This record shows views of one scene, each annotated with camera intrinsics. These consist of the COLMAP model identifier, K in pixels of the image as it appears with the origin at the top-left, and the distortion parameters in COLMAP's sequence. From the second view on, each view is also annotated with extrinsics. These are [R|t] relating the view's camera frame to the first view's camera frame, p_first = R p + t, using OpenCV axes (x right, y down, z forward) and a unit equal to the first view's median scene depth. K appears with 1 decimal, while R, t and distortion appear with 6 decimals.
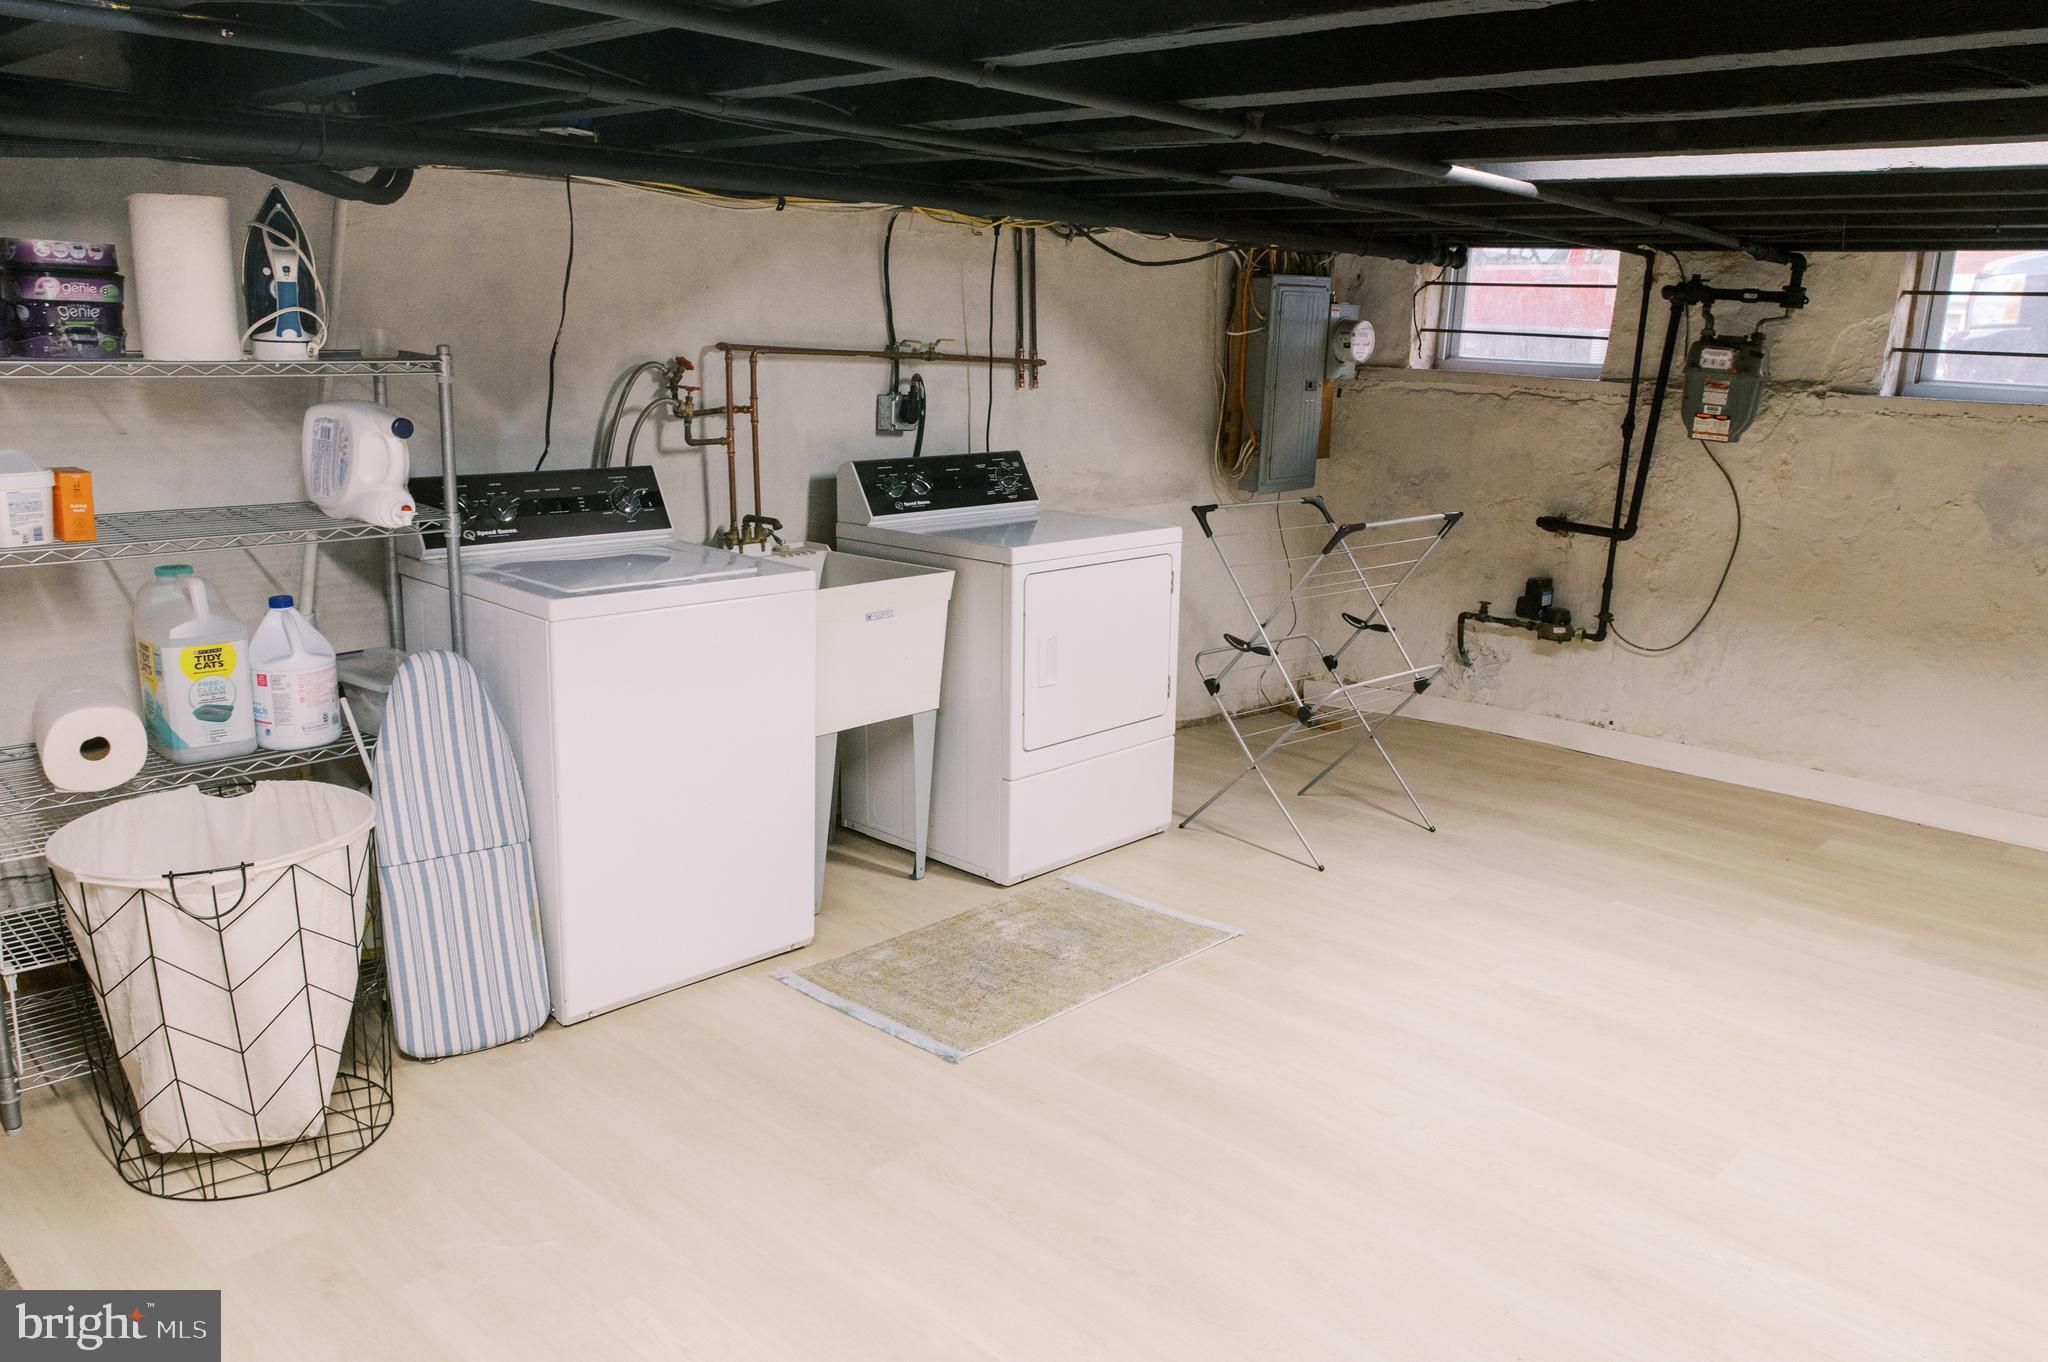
lens RADIAL K [[1538.9, 0, 1022.2], [0, 1538.9, 682.7], [0, 0, 1]] dist [-0.033464, 0.013375]
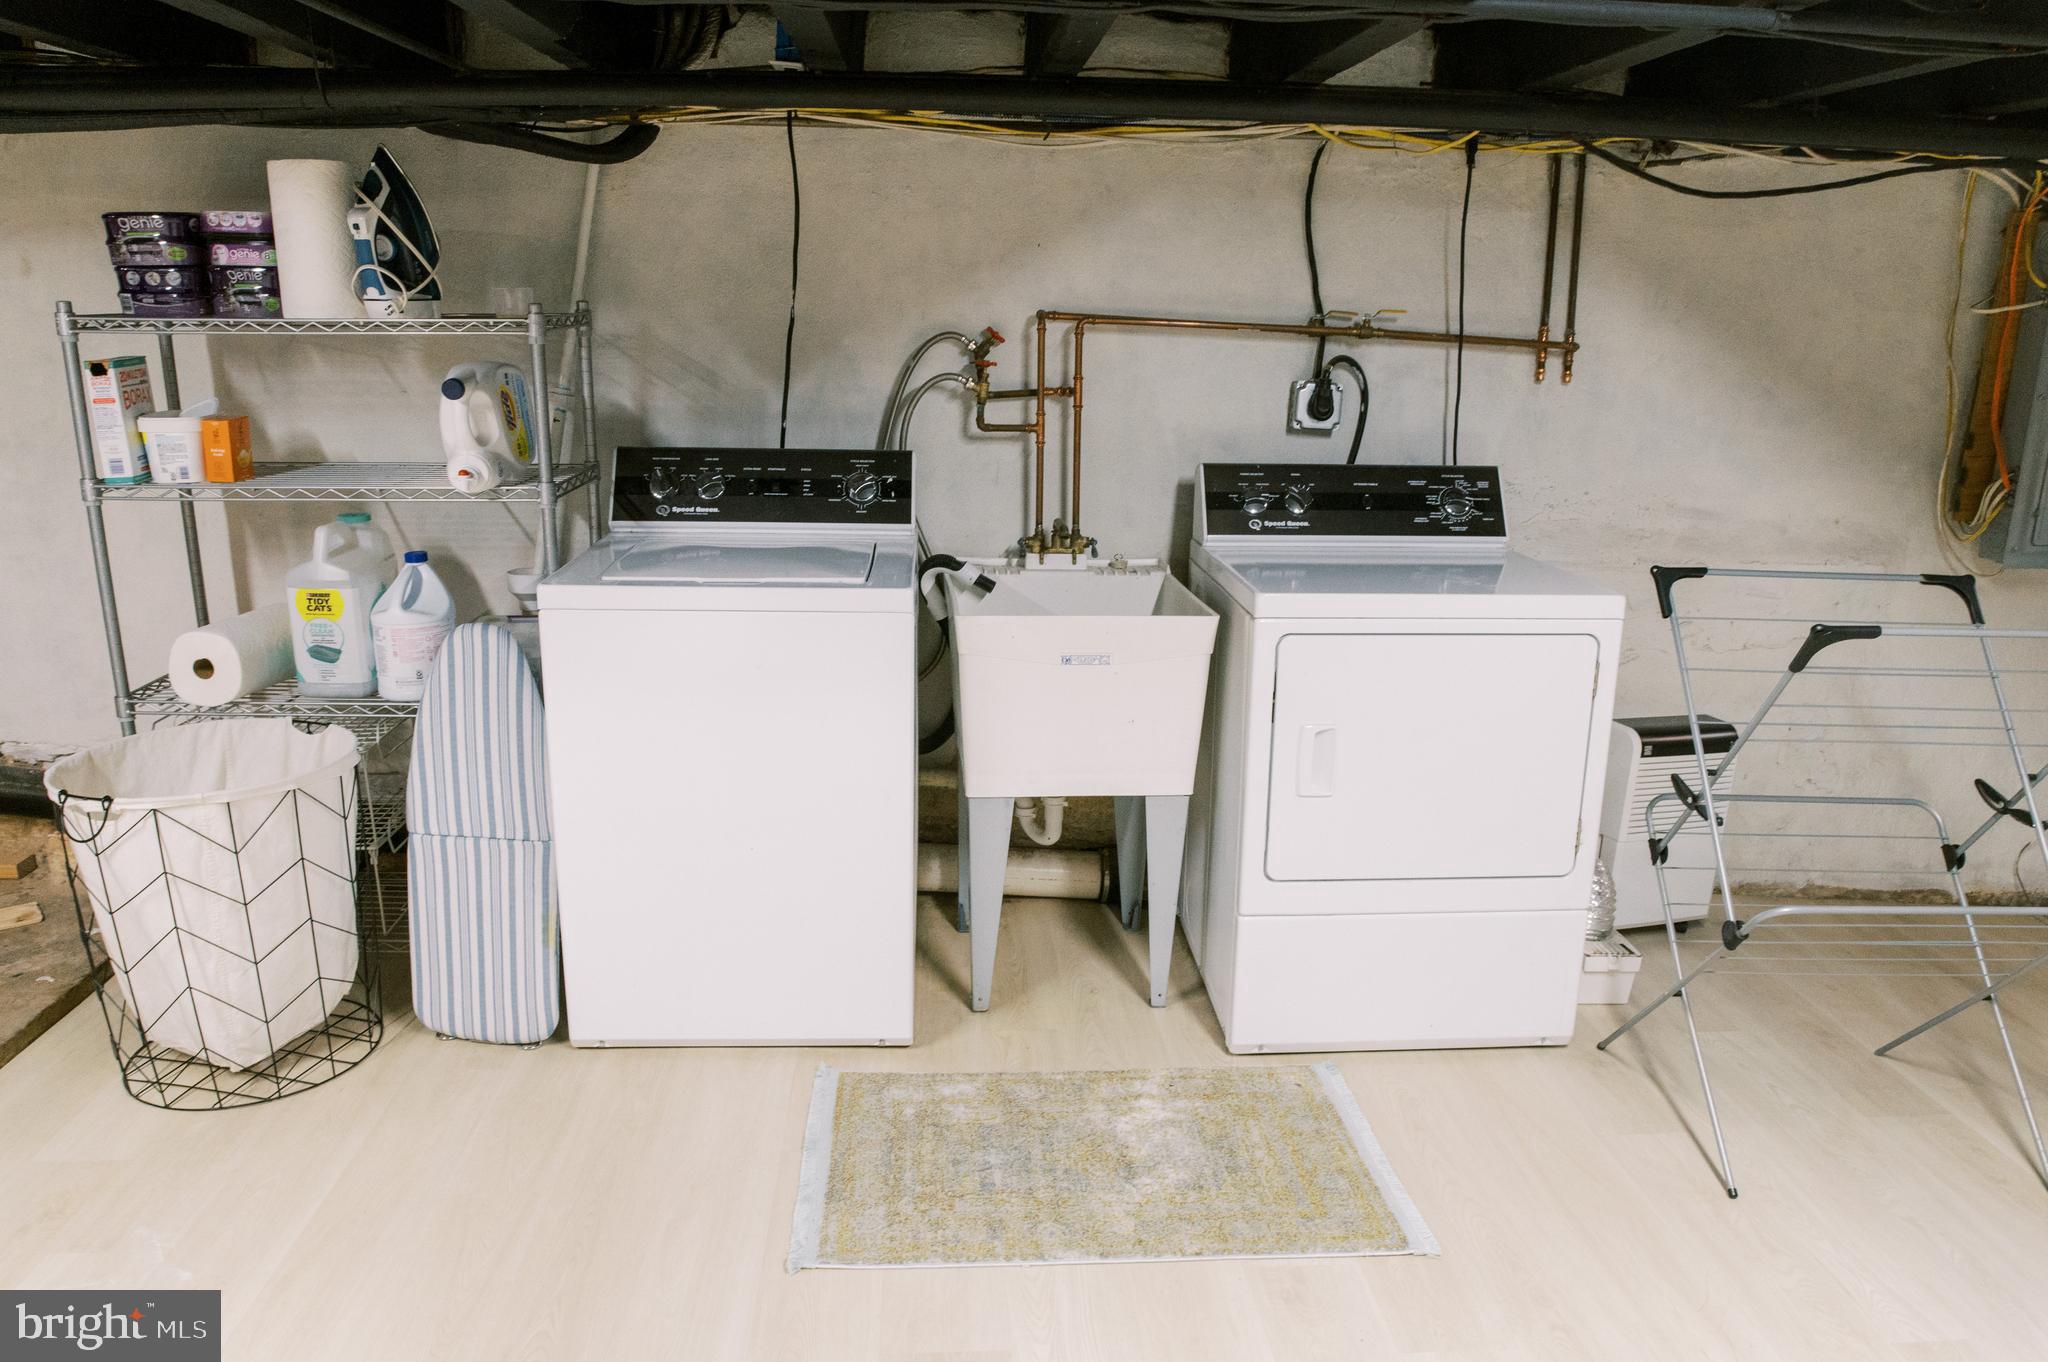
lens RADIAL K [[1418.7, 0, 1027.4], [0, 1418.7, 682.0], [0, 0, 1]] dist [-0.059636, 0.021890]
pose [[0.728644, 0.161925, -0.665476, 0.337132], [-0.154143, 0.985493, 0.071017, -0.074208], [0.667321, 0.050833, 0.743033, 0.425847]]
